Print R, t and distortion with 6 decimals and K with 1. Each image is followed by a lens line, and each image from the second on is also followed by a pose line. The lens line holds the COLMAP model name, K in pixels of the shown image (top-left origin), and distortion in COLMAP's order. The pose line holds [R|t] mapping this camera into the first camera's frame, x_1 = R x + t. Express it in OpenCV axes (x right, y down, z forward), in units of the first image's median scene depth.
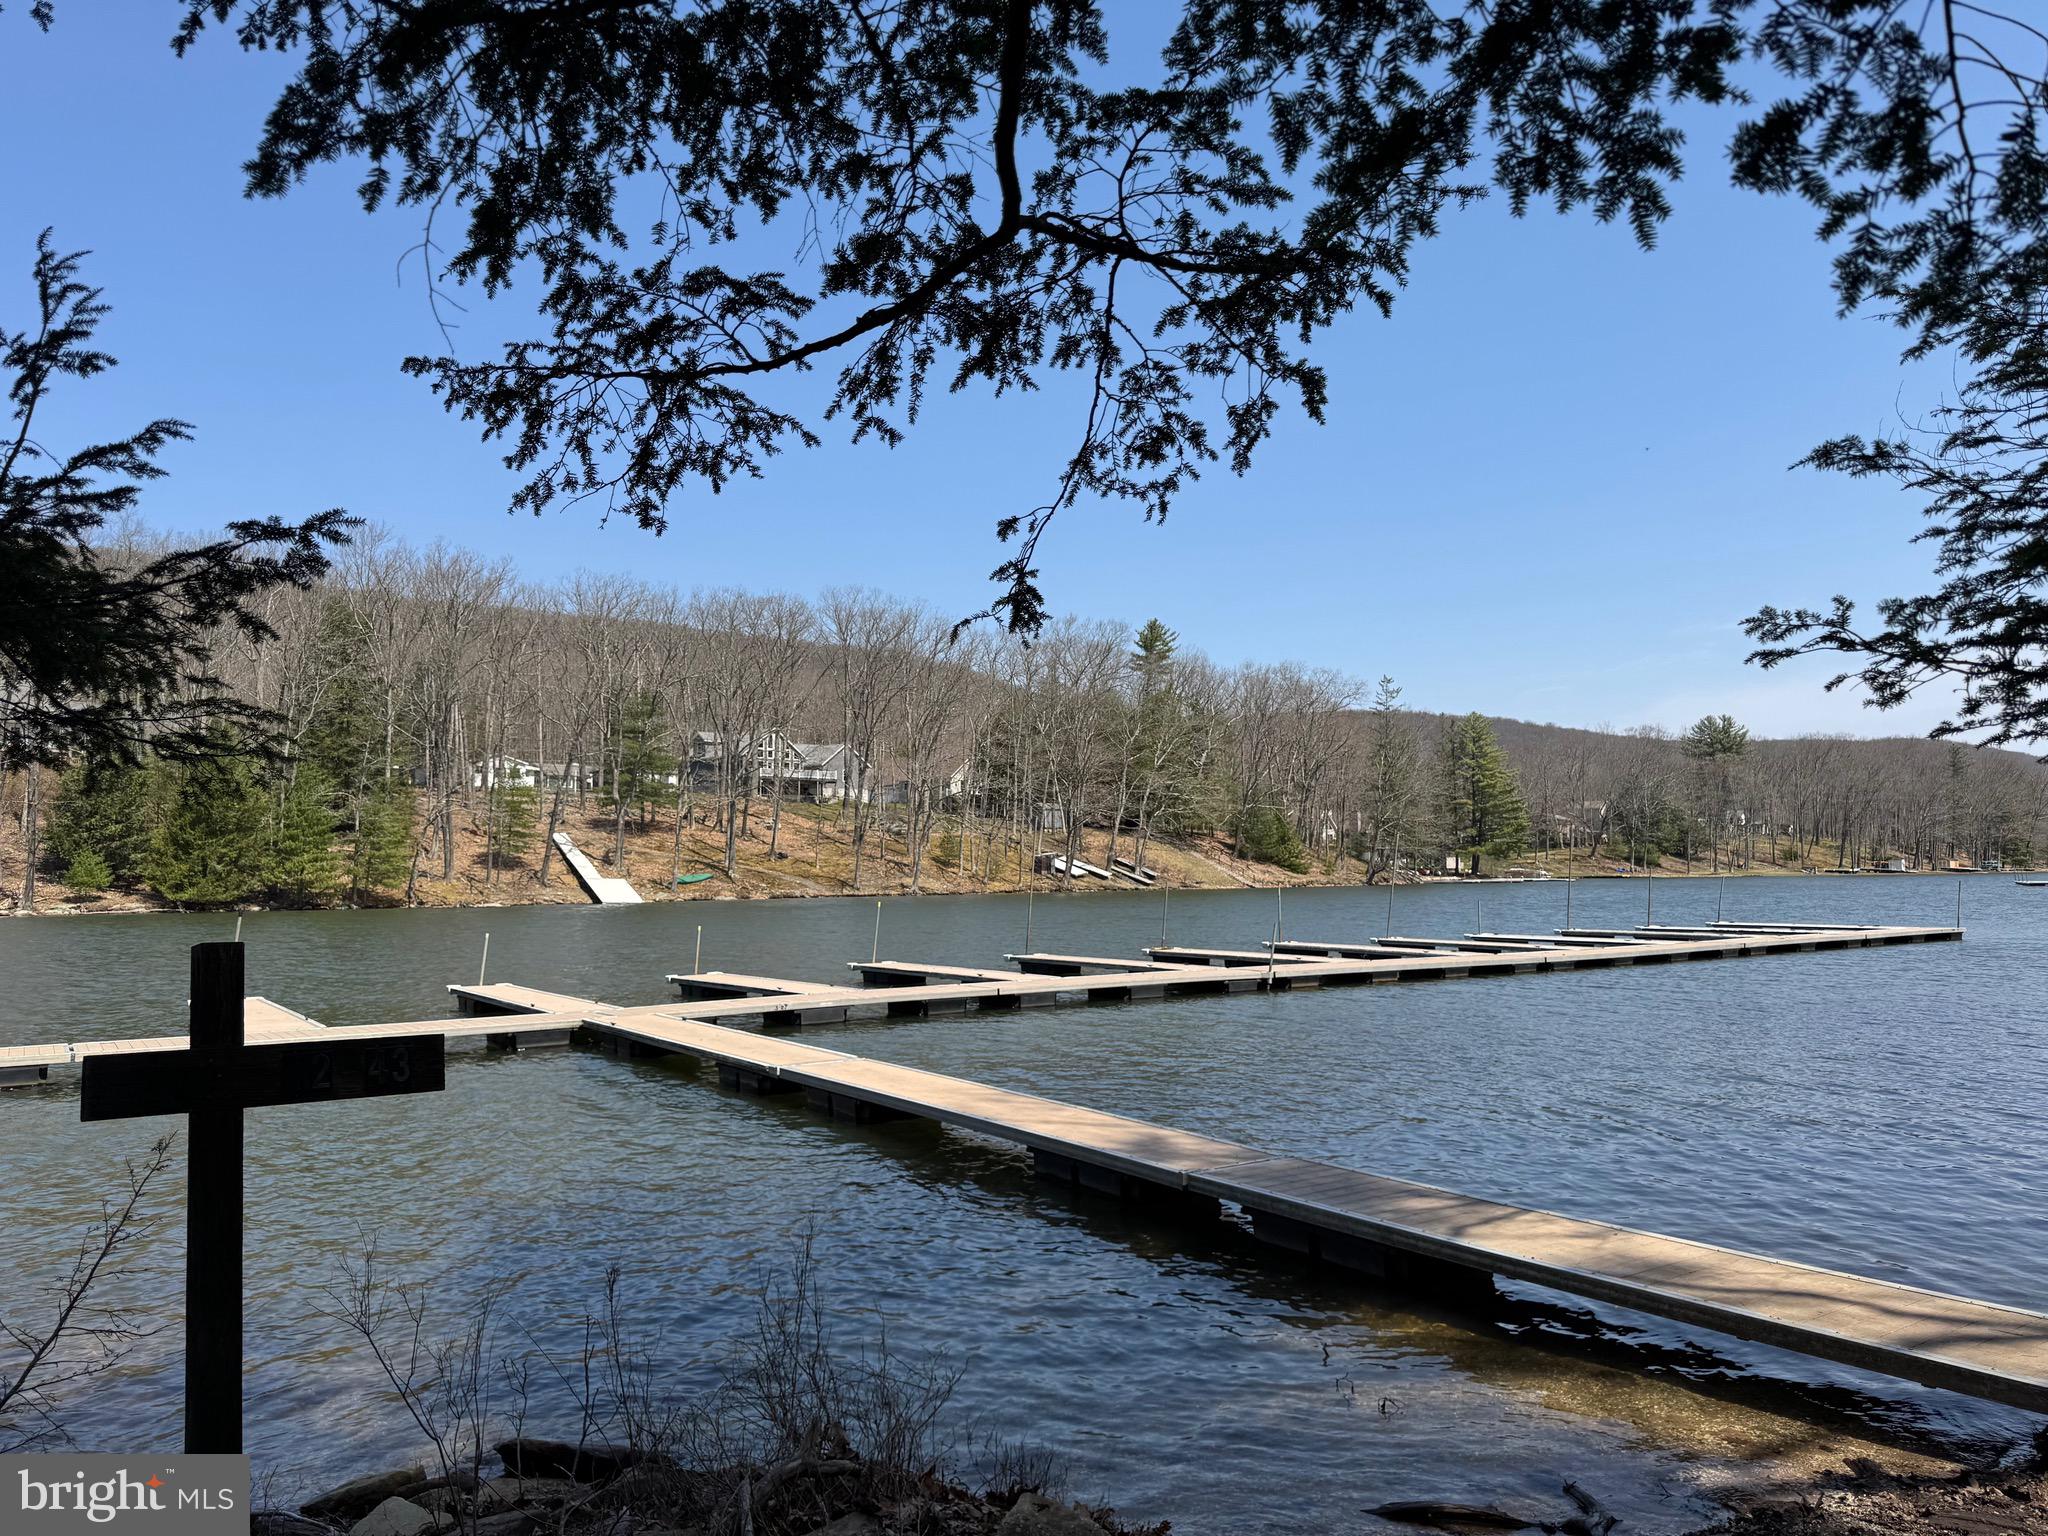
lens RADIAL K [[1449.0, 0, 1019.9], [0, 1449.0, 790.0], [0, 0, 1]] dist [0.023596, -0.003018]
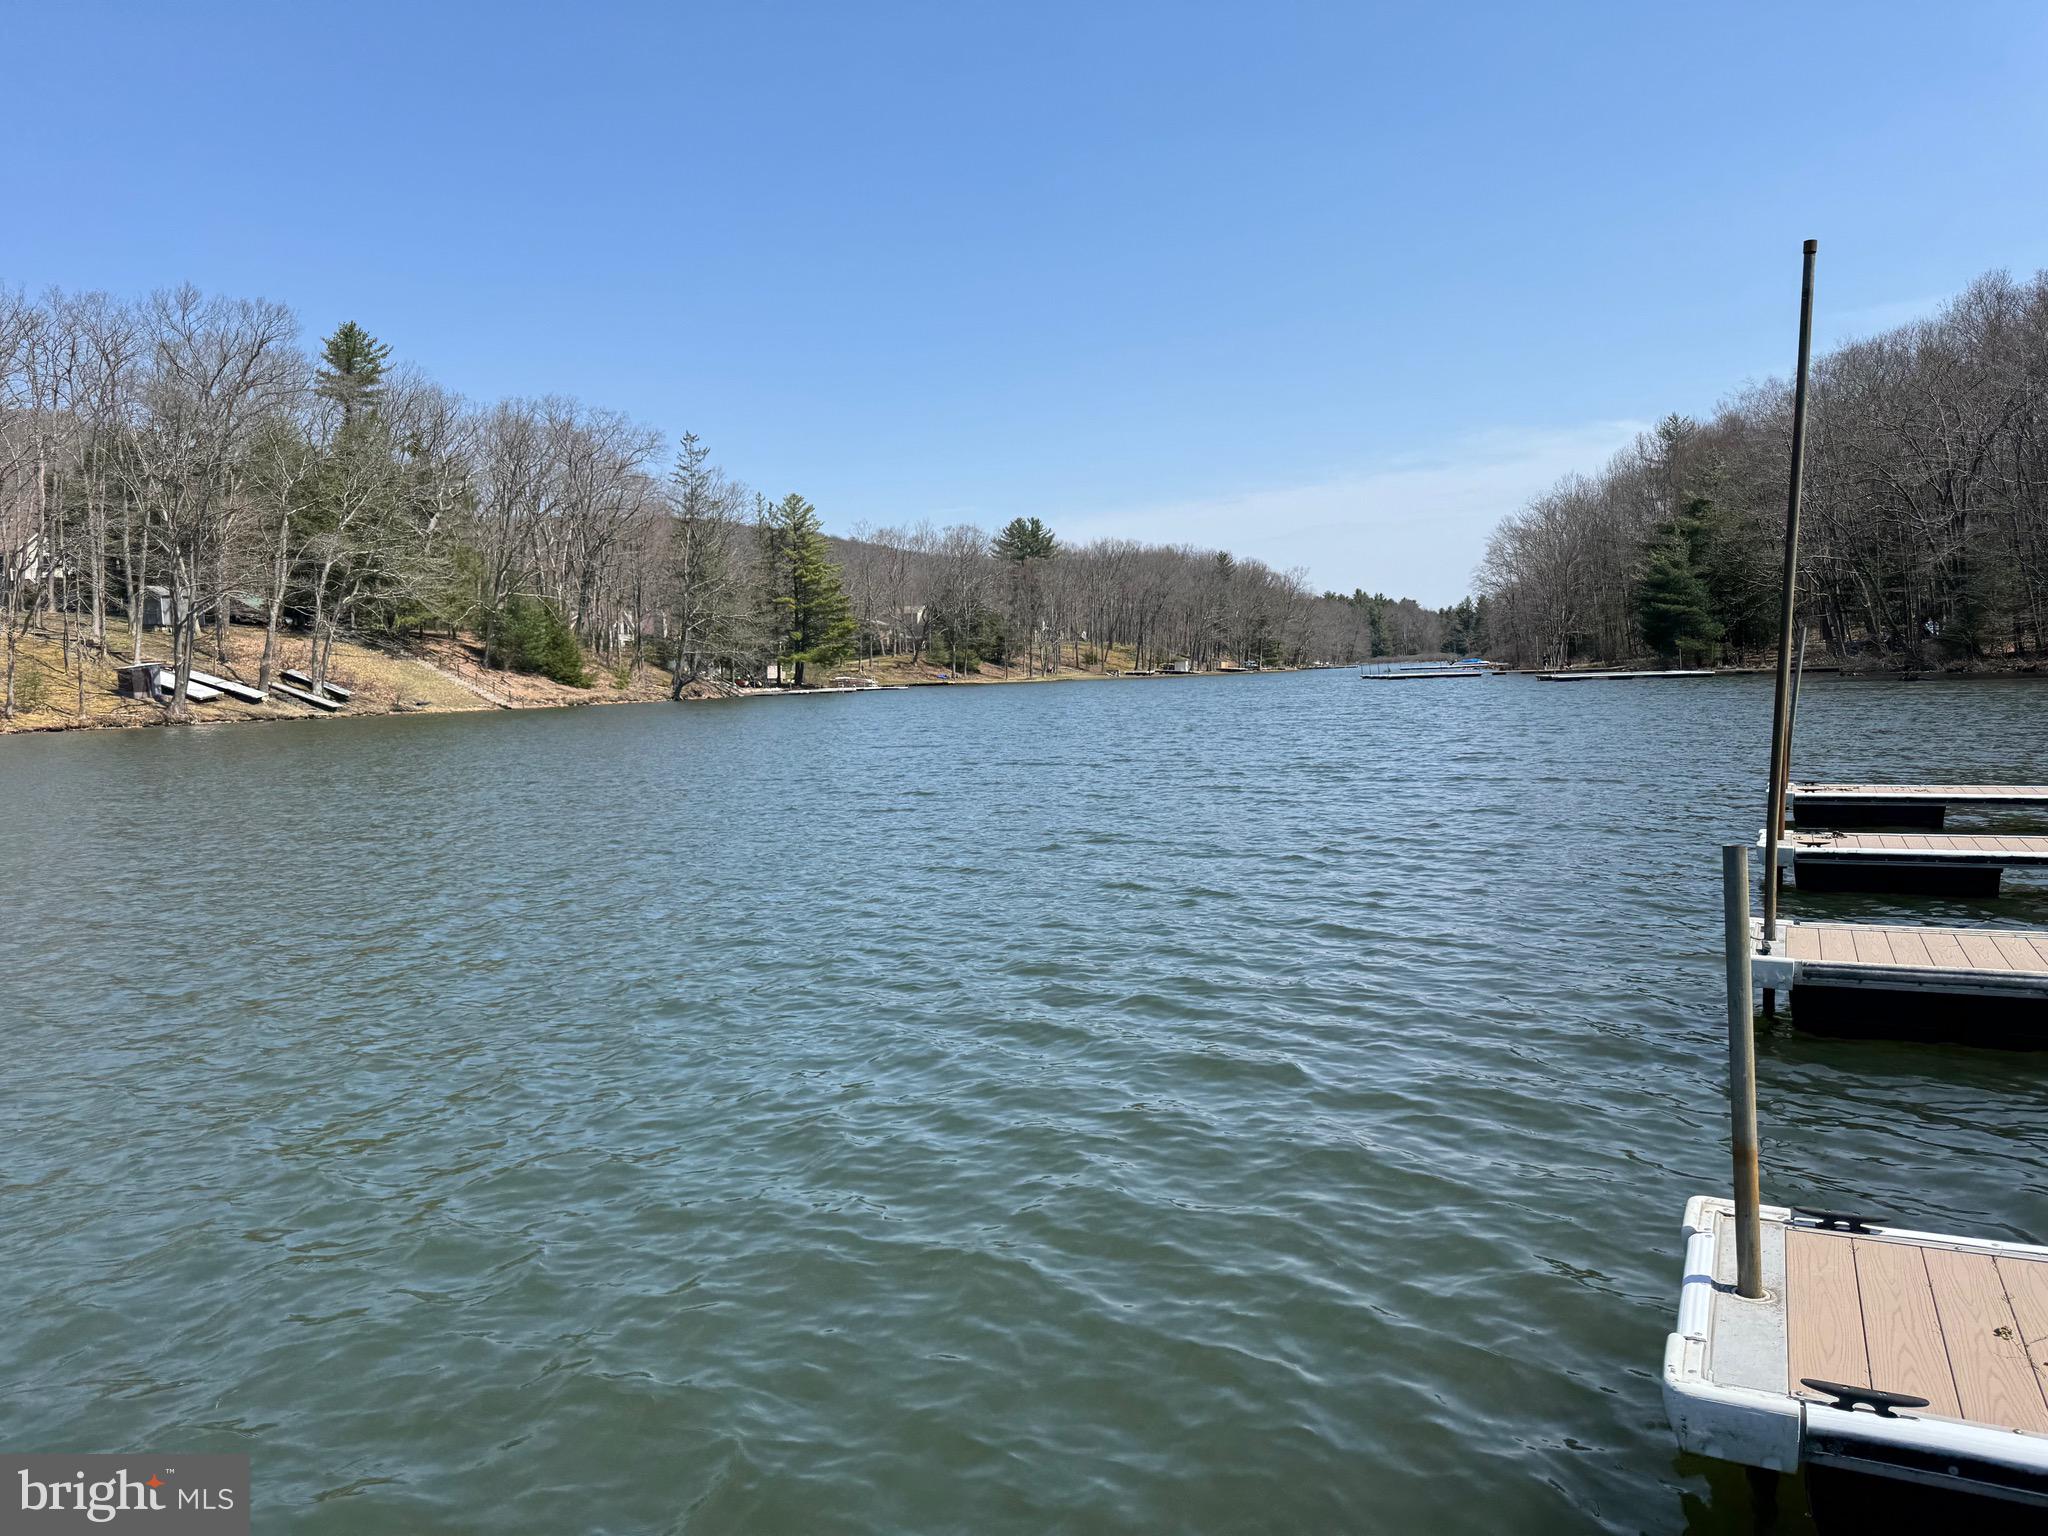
lens RADIAL K [[1449.0, 0, 1025.2], [0, 1449.0, 785.2], [0, 0, 1]] dist [0.023596, -0.003018]
pose [[0.892654, -0.054342, 0.447455, 0.047007], [-0.001281, 0.992396, 0.123077, 0.011906], [-0.450741, -0.110439, 0.885797, 0.180945]]
